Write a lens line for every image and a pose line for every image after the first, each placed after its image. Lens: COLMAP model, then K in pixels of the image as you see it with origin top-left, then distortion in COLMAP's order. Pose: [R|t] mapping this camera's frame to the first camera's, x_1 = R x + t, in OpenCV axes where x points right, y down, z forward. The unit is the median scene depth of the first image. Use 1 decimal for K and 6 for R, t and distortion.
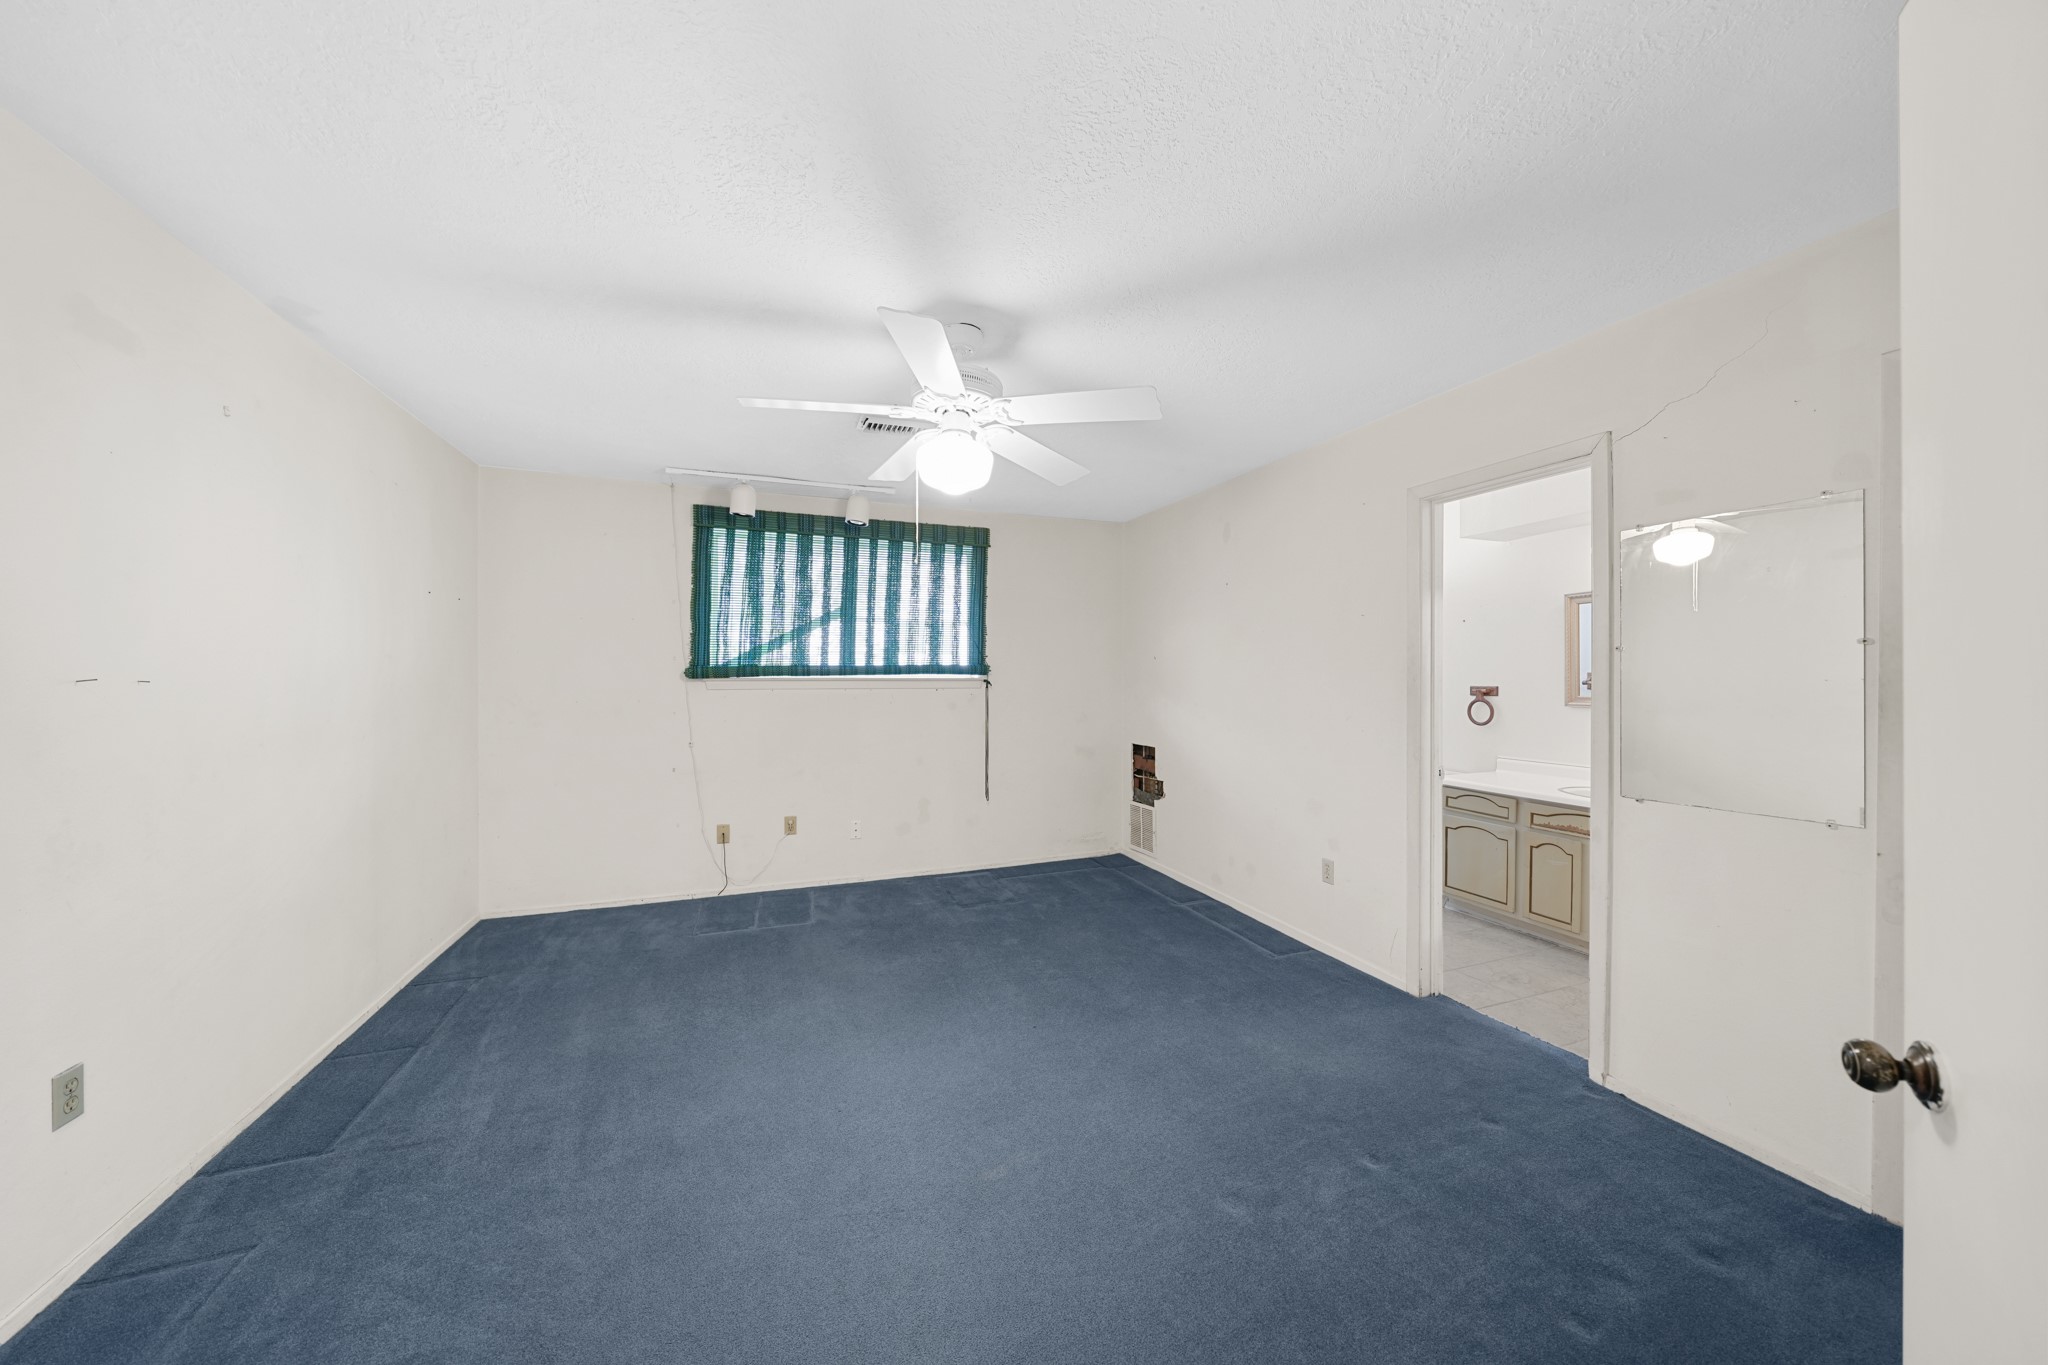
lens RADIAL K [[696.4, 0, 1019.1], [0, 696.4, 675.8], [0, 0, 1]] dist [-0.008249, 0.000396]
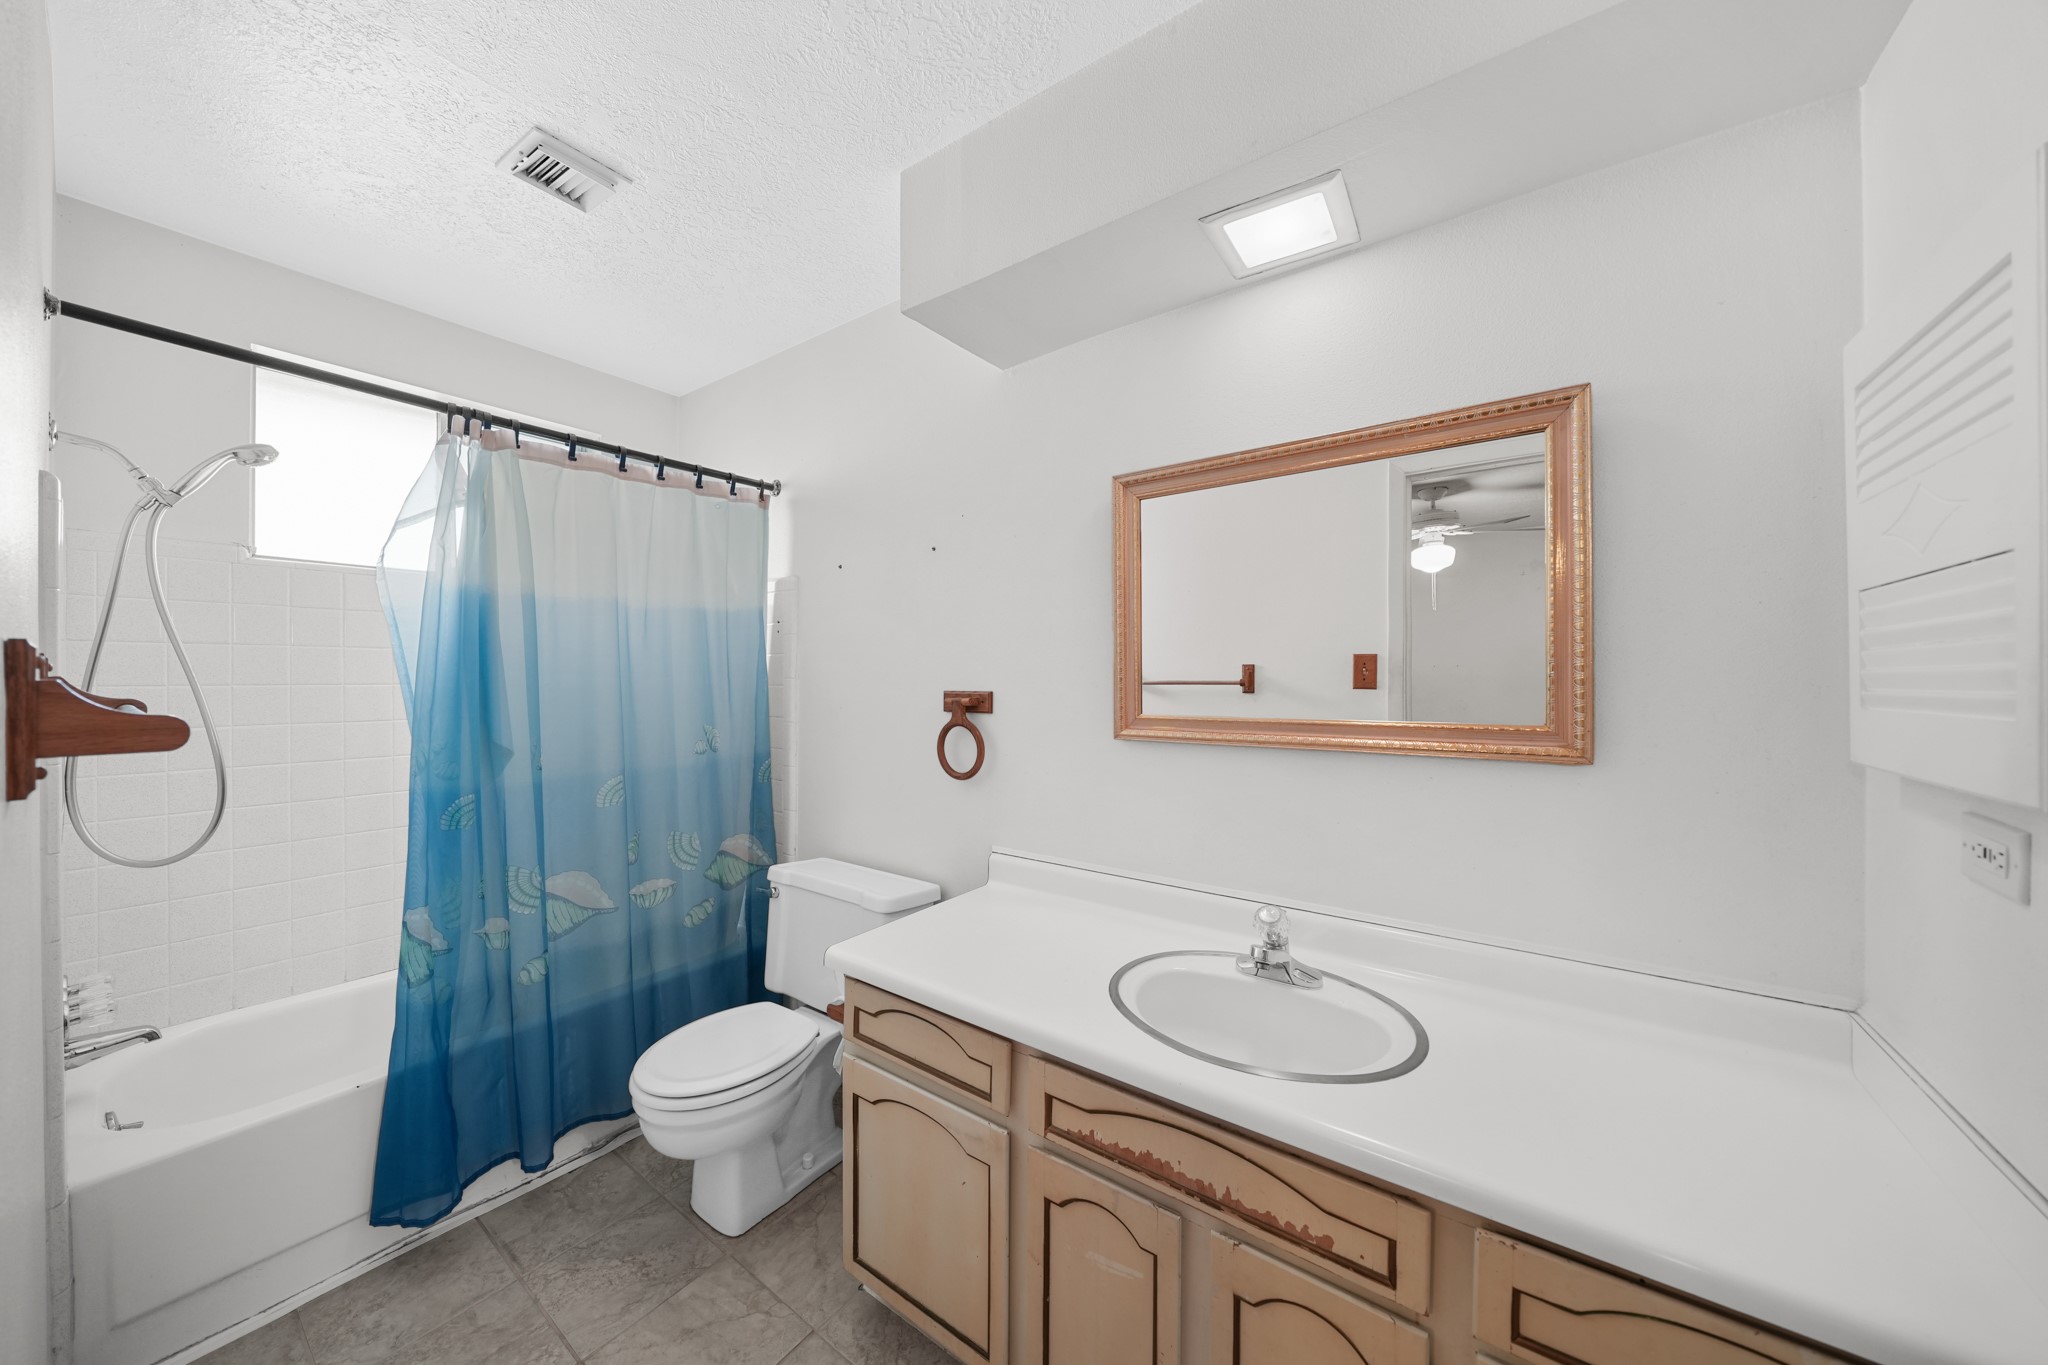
lens RADIAL K [[696.4, 0, 1026.3], [0, 696.4, 679.4], [0, 0, 1]] dist [-0.008249, 0.000396]
pose [[0.835949, -0.009111, 0.548732, 0.510255], [0.004543, 0.999943, 0.009682, 0.003456], [-0.548789, -0.005601, 0.835942, 0.676155]]
